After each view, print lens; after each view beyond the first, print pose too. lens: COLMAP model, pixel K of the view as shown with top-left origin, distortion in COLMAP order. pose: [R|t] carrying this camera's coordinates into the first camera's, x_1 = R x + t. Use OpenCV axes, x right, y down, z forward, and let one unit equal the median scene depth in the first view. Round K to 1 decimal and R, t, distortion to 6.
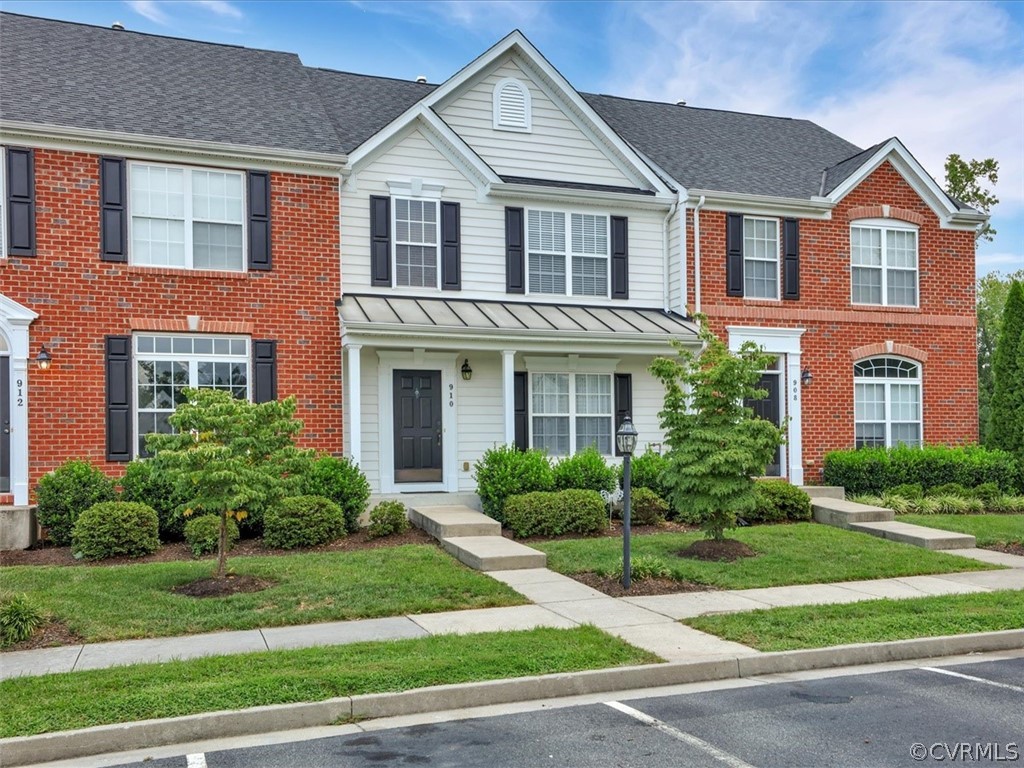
lens RADIAL K [[816.6, 0, 512.0], [0, 816.6, 384.0], [0, 0, 1]] dist [0.044154, 0.003949]
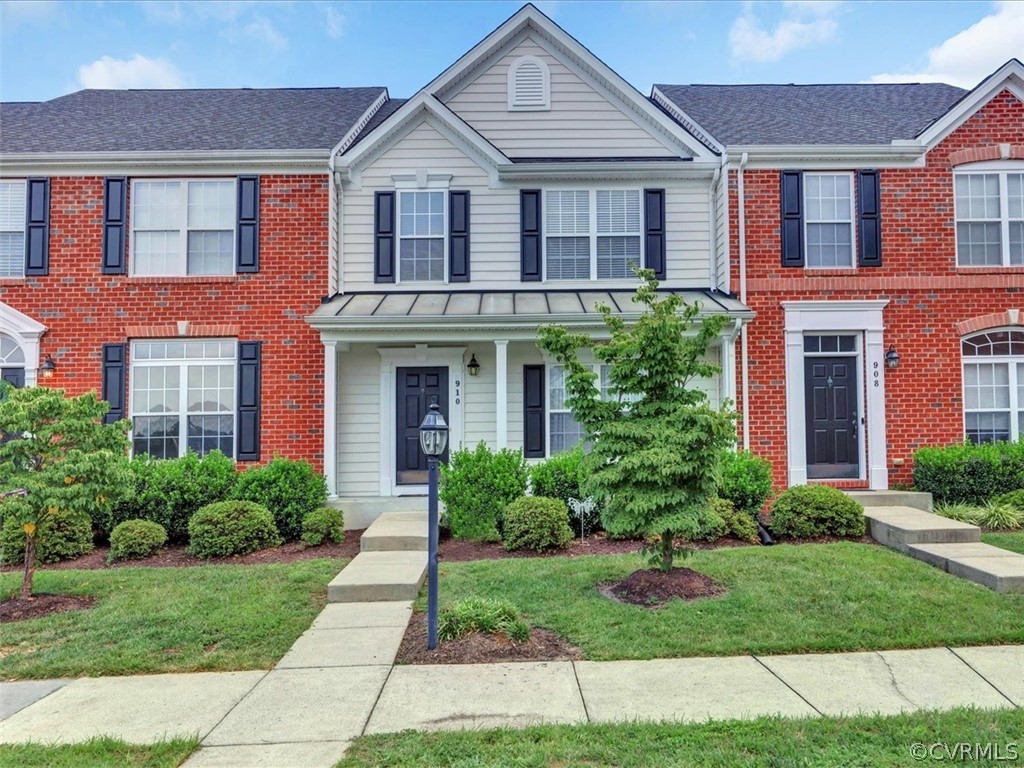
lens RADIAL K [[698.5, 0, 512.0], [0, 698.5, 384.0], [0, 0, 1]] dist [-0.000932, 0.004176]
pose [[0.956878, -0.034436, -0.288442, 0.216028], [0.031262, 0.999389, -0.015602, 0.018483], [0.288803, 0.005912, 0.957370, 0.243974]]
